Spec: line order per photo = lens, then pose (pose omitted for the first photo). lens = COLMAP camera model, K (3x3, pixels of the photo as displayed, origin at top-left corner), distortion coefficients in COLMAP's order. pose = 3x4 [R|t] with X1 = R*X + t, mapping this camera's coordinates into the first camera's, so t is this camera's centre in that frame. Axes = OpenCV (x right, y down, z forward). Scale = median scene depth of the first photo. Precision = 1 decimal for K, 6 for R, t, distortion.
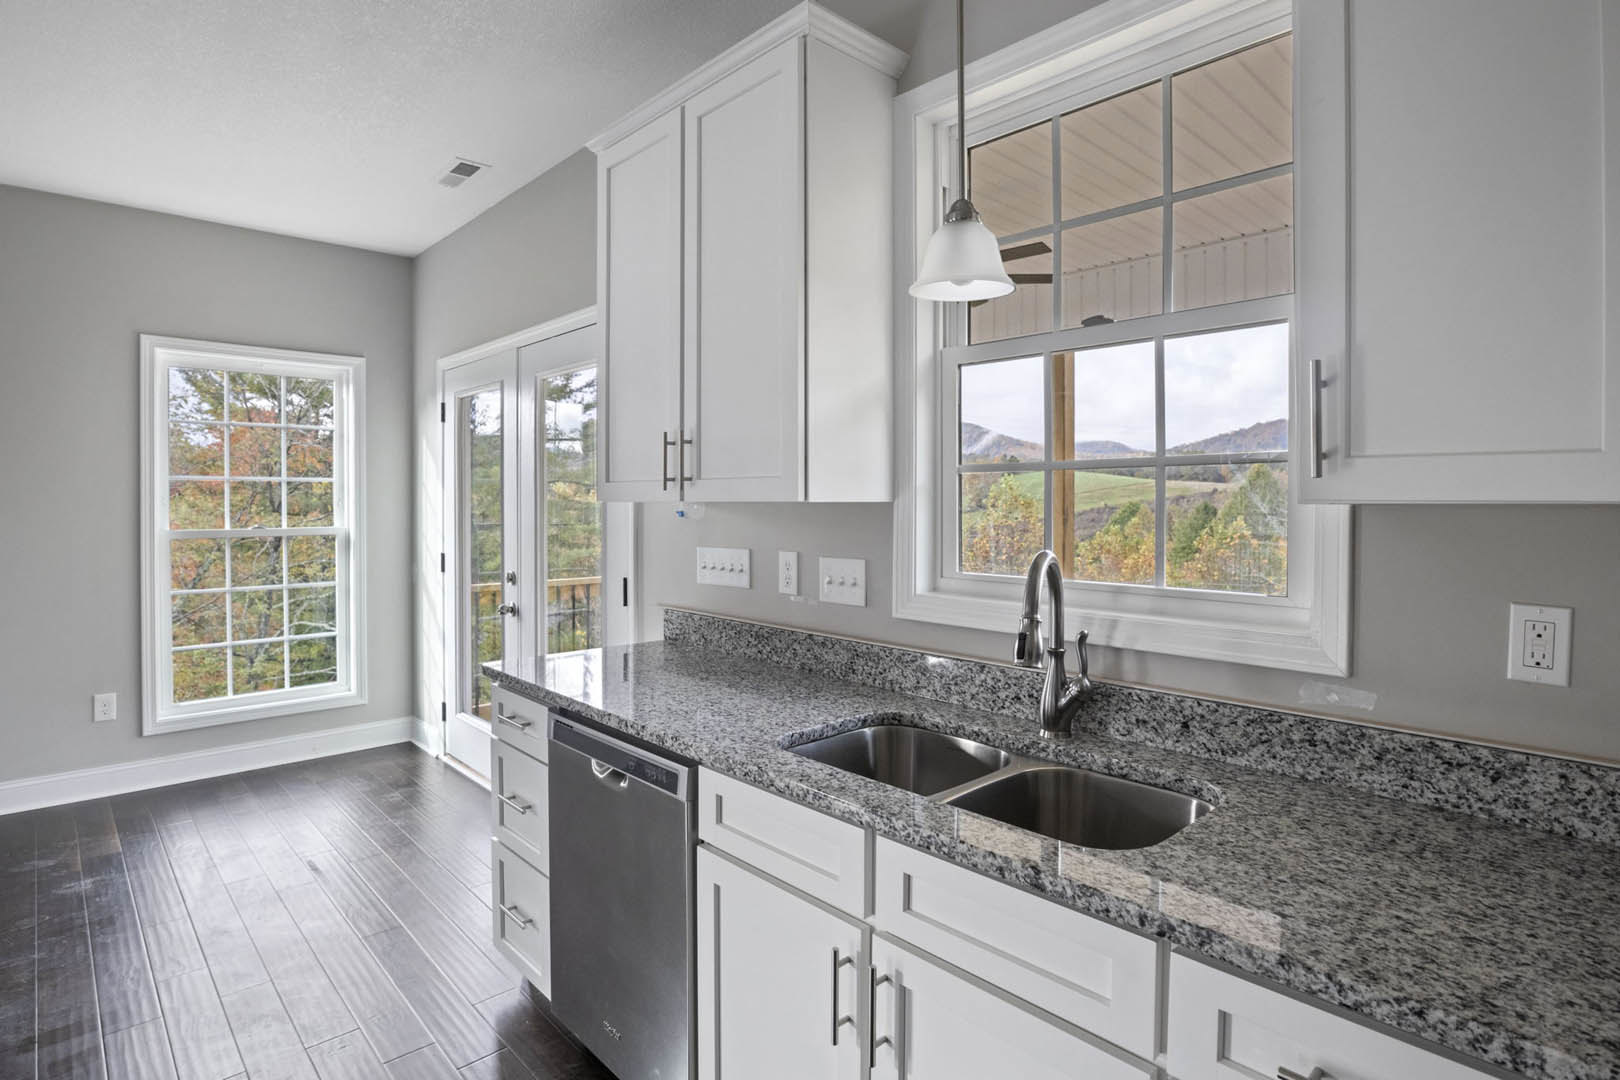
lens RADIAL K [[815.9, 0, 827.3], [0, 815.9, 516.3], [0, 0, 1]] dist [-0.012811, 0.001695]
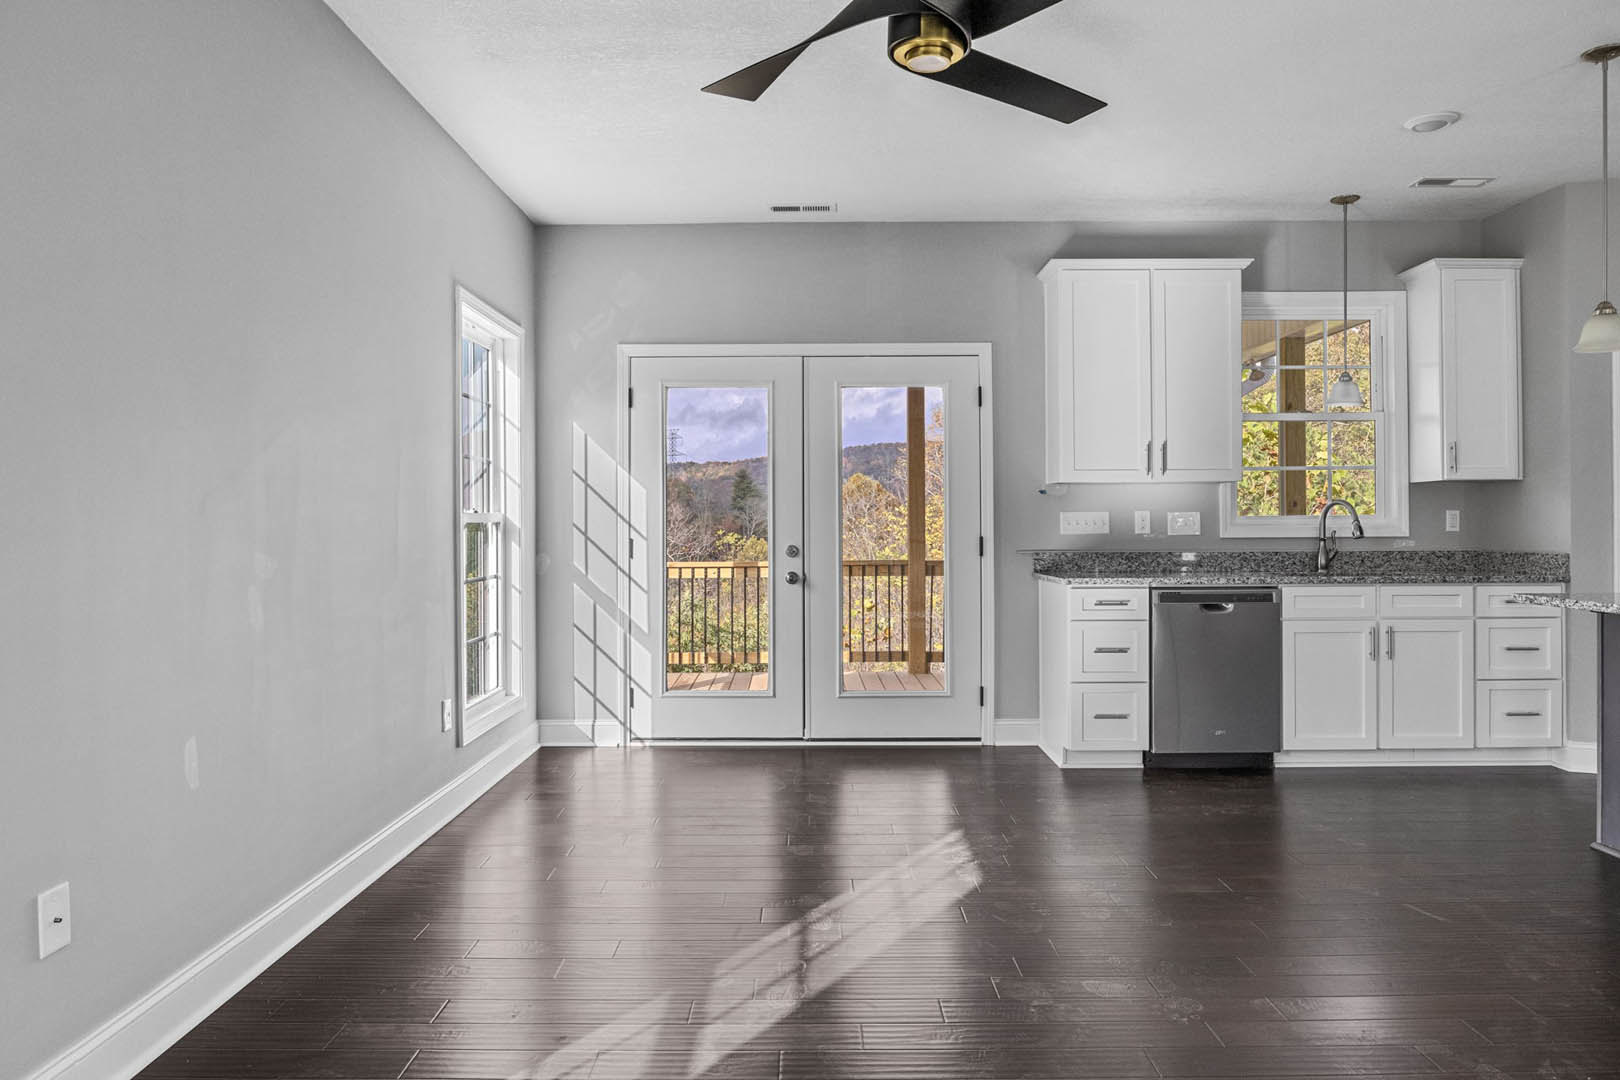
lens RADIAL K [[1070.3, 0, 802.9], [0, 1070.3, 520.6], [0, 0, 1]] dist [-0.017351, -0.008329]
pose [[0.702592, -0.003150, 0.711585, -2.180567], [0.018629, 0.999729, -0.013968, 0.081251], [-0.711349, 0.023070, 0.702461, -0.133731]]
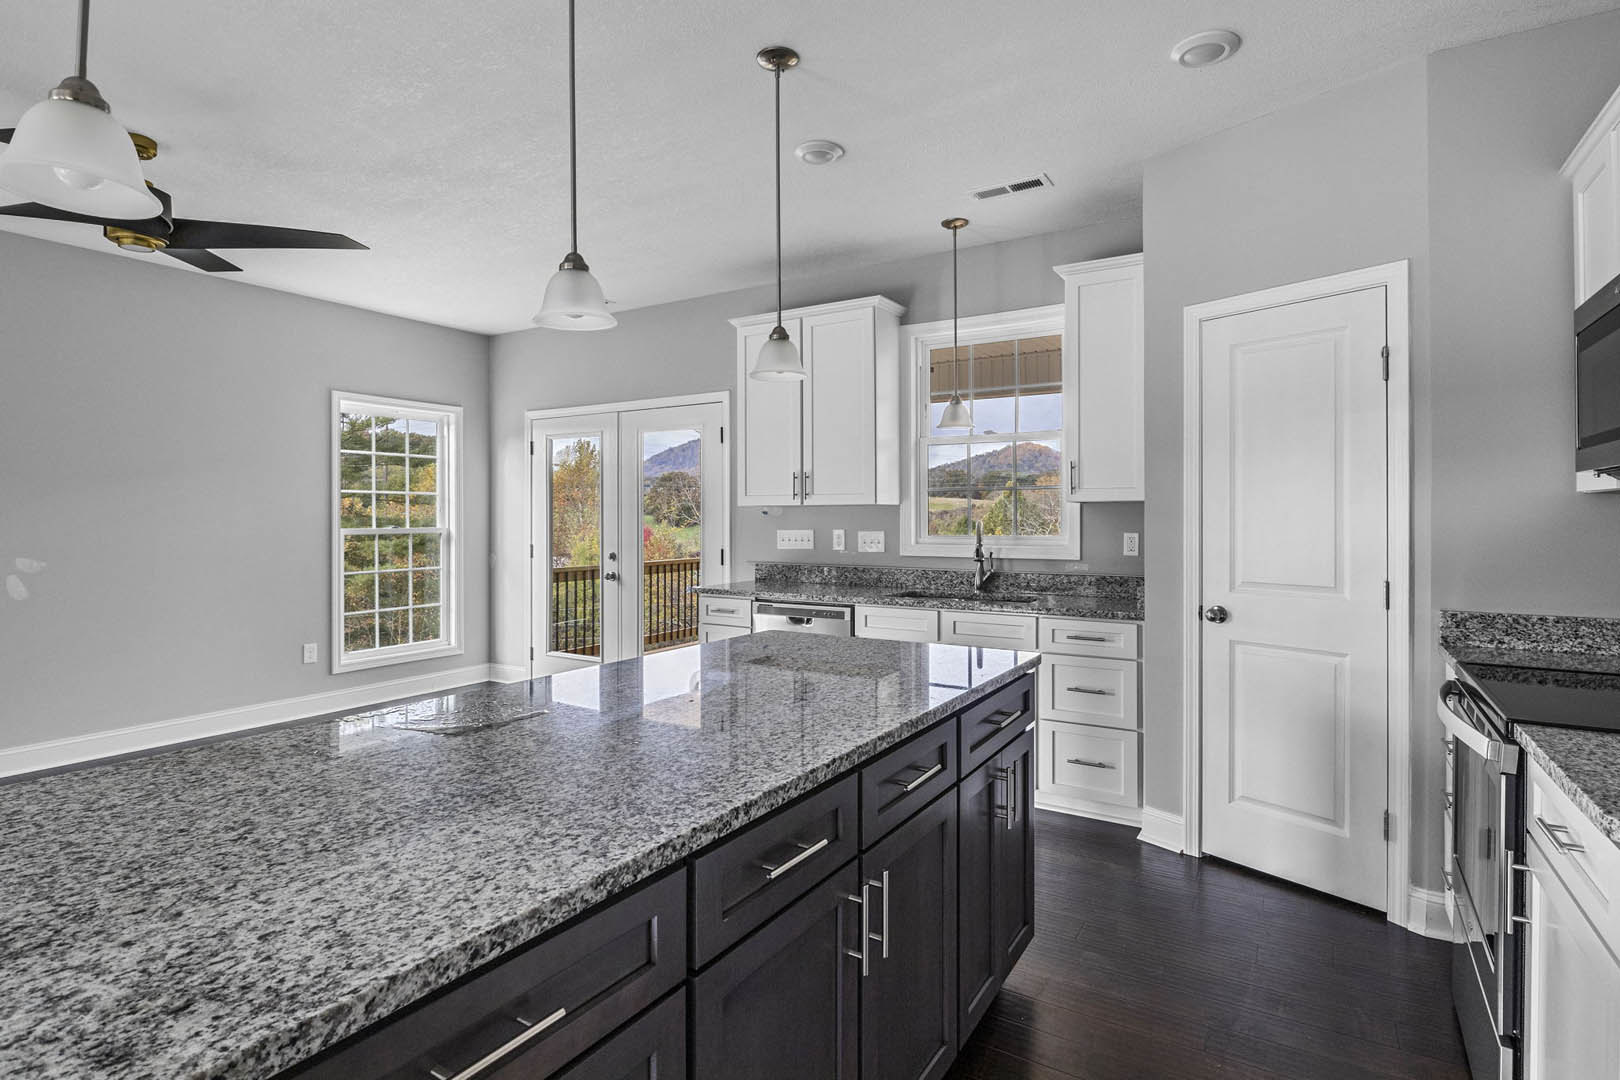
lens RADIAL K [[815.9, 0, 810.4], [0, 815.9, 525.1], [0, 0, 1]] dist [-0.012811, 0.001695]
pose [[0.969665, -0.005923, 0.244367, -0.591554], [0.007946, 0.999942, -0.007290, 0.044338], [-0.244310, 0.009010, 0.969655, -0.933155]]
